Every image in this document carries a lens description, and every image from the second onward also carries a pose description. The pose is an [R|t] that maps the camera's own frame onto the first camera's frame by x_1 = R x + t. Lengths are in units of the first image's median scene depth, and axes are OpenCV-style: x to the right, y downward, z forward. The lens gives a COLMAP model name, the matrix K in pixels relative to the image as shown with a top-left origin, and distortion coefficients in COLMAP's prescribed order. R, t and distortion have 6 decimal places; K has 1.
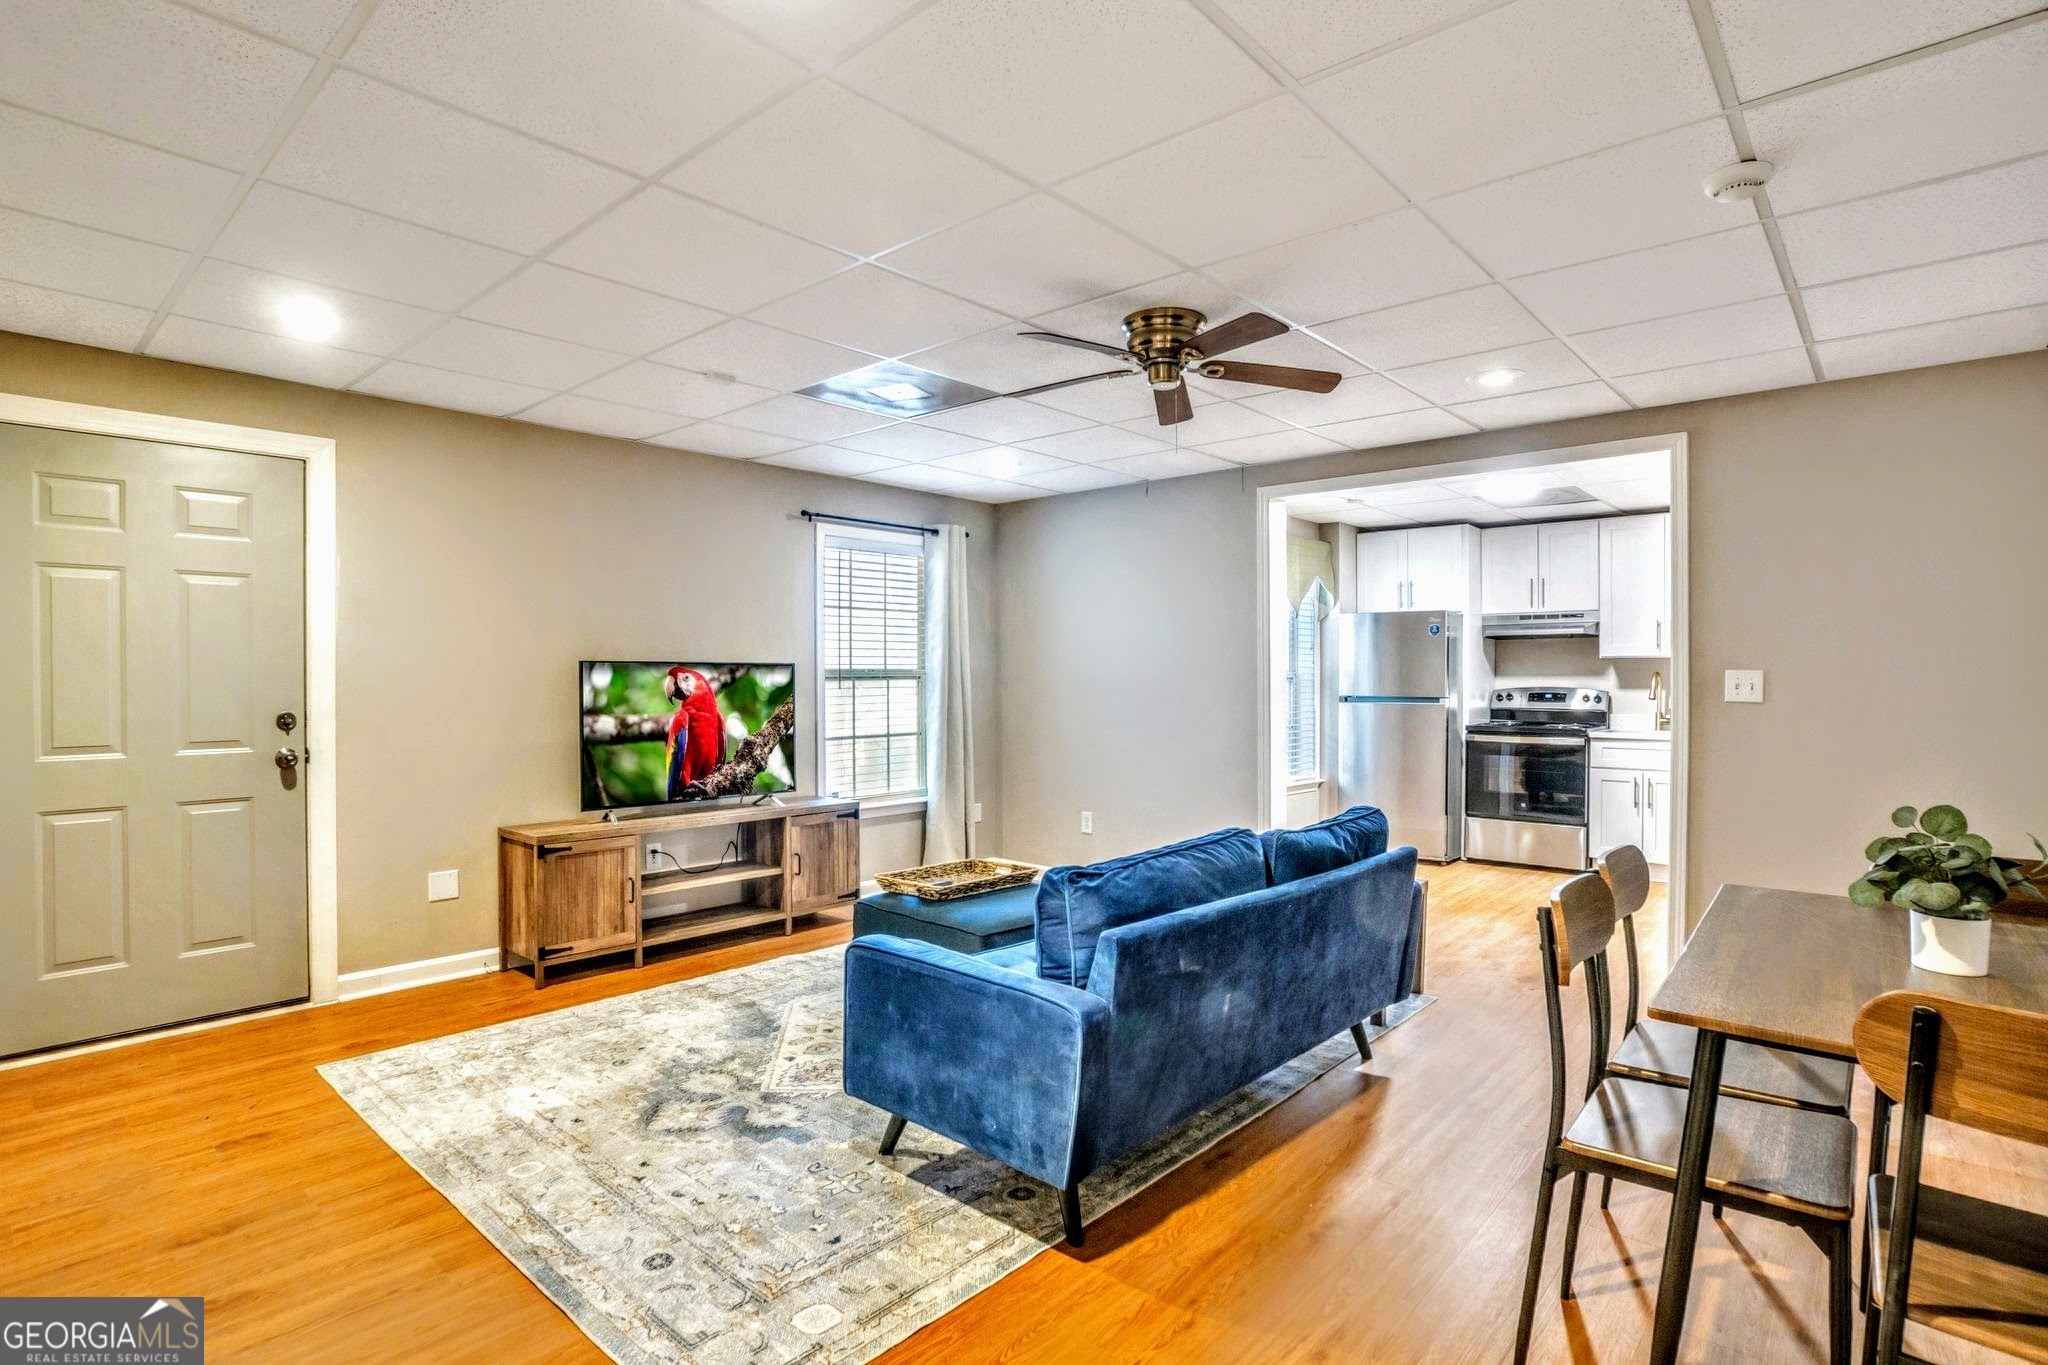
lens RADIAL K [[1040.0, 0, 1035.4], [0, 1040.0, 686.1], [0, 0, 1]] dist [-0.058768, 0.010451]
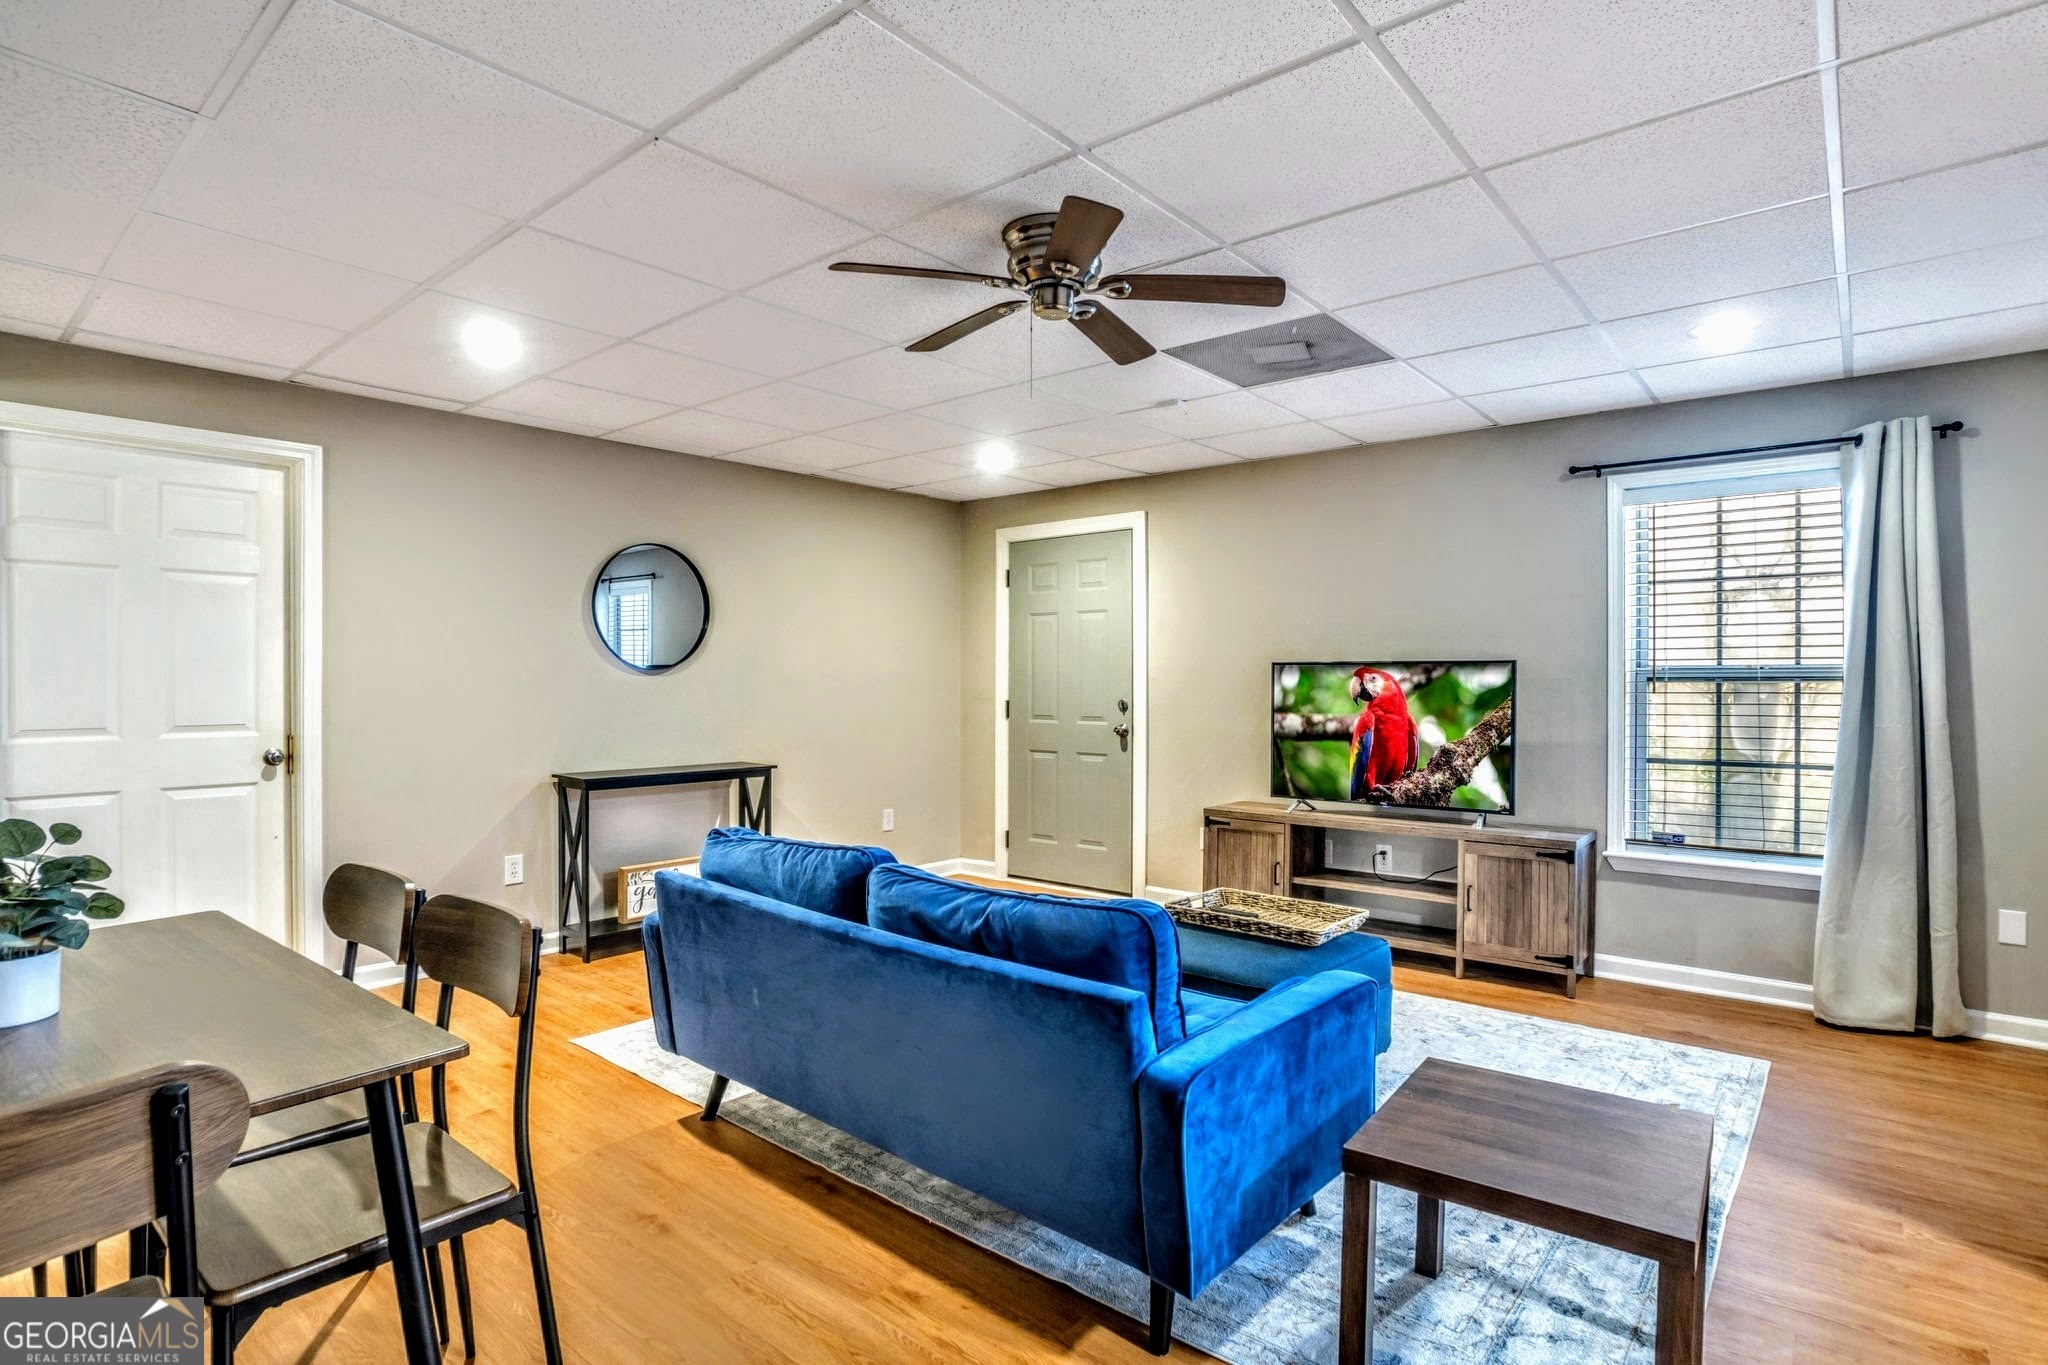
lens RADIAL K [[1040.0, 0, 1040.0], [0, 1040.0, 684.2], [0, 0, 1]] dist [-0.058768, 0.010451]
pose [[0.015103, 0.003469, -0.999880, 0.629786], [-0.006127, 0.999976, 0.003377, -0.003944], [0.999867, 0.006075, 0.015124, 0.660467]]
